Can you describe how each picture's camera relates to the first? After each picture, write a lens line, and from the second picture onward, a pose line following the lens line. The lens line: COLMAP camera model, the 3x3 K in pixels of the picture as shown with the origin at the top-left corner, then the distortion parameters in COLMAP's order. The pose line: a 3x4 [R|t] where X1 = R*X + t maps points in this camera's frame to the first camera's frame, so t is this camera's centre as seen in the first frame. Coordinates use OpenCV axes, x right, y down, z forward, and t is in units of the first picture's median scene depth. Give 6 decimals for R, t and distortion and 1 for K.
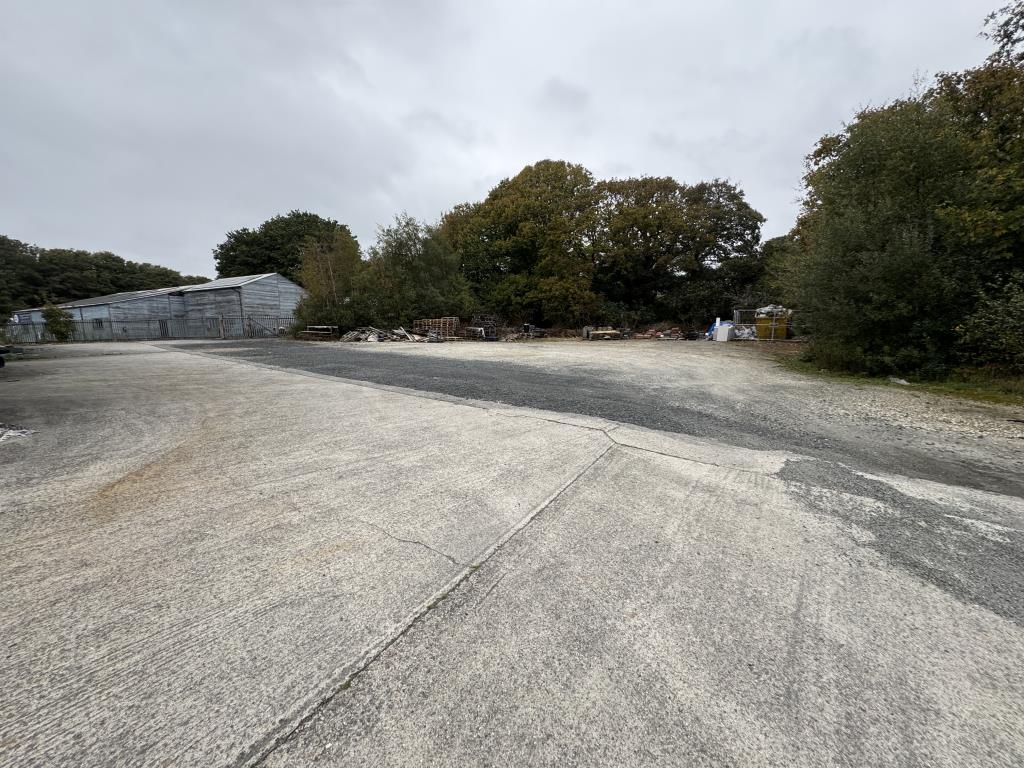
lens RADIAL K [[408.0, 0, 512.0], [0, 408.0, 384.0], [0, 0, 1]] dist [-0.002038, 0.000199]
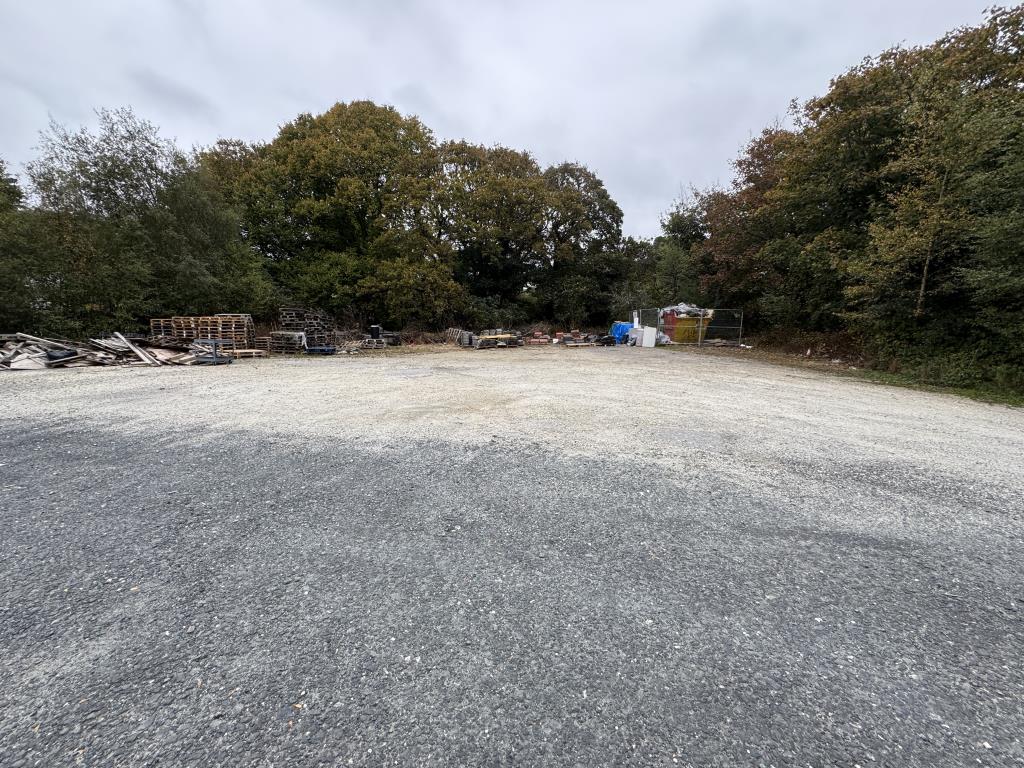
lens RADIAL K [[408.0, 0, 512.0], [0, 408.0, 384.0], [0, 0, 1]] dist [-0.002038, 0.000199]
pose [[0.884344, -0.067801, 0.461885, -0.070634], [0.067940, 0.997555, 0.016352, -0.044951], [-0.461865, 0.016920, 0.886789, 0.292448]]
